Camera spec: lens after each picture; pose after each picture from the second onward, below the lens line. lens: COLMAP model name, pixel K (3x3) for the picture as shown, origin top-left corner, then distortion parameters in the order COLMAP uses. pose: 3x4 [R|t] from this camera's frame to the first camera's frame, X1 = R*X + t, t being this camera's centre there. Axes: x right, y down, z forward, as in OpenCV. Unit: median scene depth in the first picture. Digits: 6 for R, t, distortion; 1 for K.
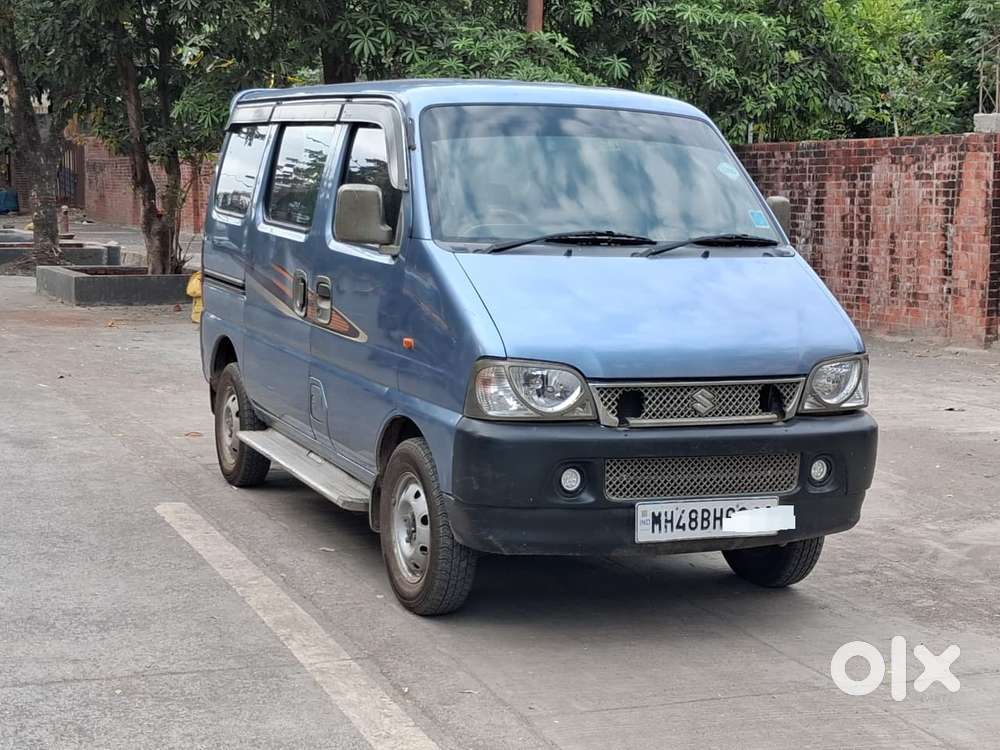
lens RADIAL K [[1588.8, 0, 500.0], [0, 1588.8, 375.0], [0, 0, 1]] dist [0.250215, -1.037285]
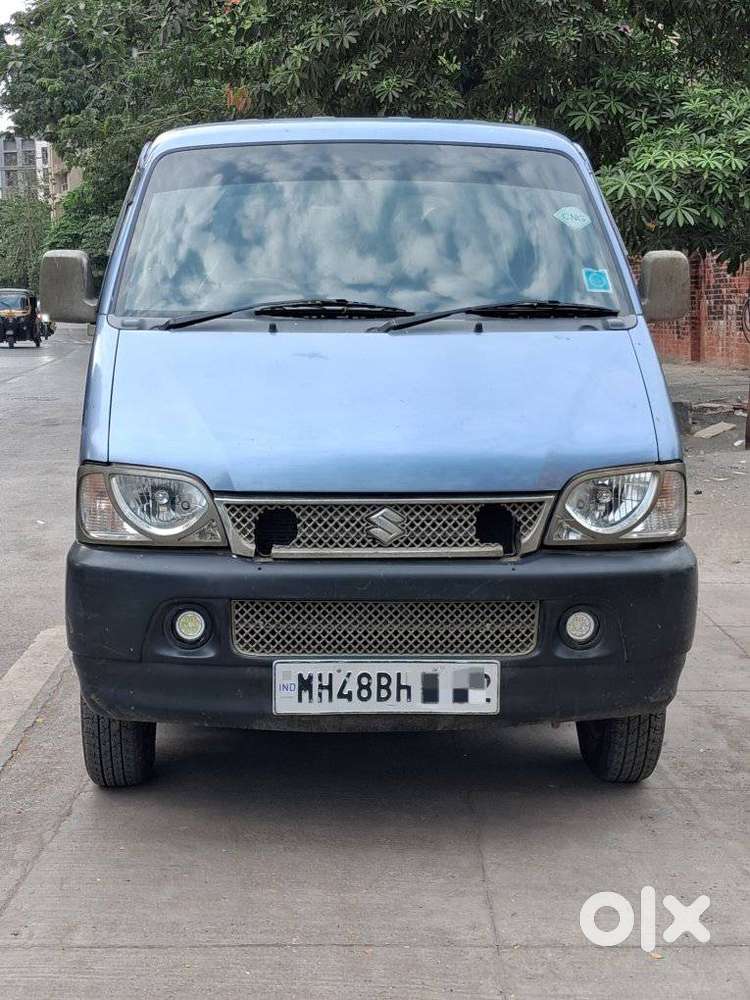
lens RADIAL K [[1588.8, 0, 375.0], [0, 1588.8, 500.0], [0, 0, 1]] dist [0.250215, -1.037285]
pose [[0.926585, 0.017748, -0.375666, 0.397487], [-0.015711, 0.999841, 0.008484, -0.001409], [0.375757, -0.001959, 0.926716, 0.323149]]
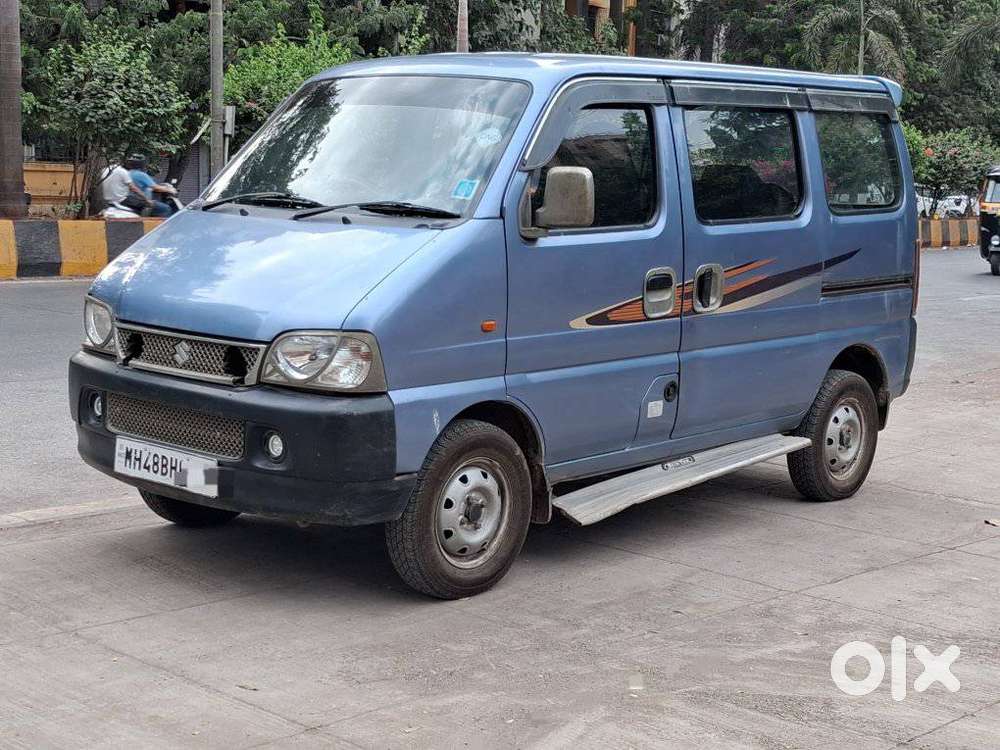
lens RADIAL K [[1588.8, 0, 500.0], [0, 1588.8, 375.0], [0, 0, 1]] dist [0.250215, -1.037285]
pose [[0.422548, 0.108131, -0.899867, 1.148935], [-0.128767, 0.989948, 0.058491, -0.056677], [0.897147, 0.091158, 0.432224, 0.741165]]
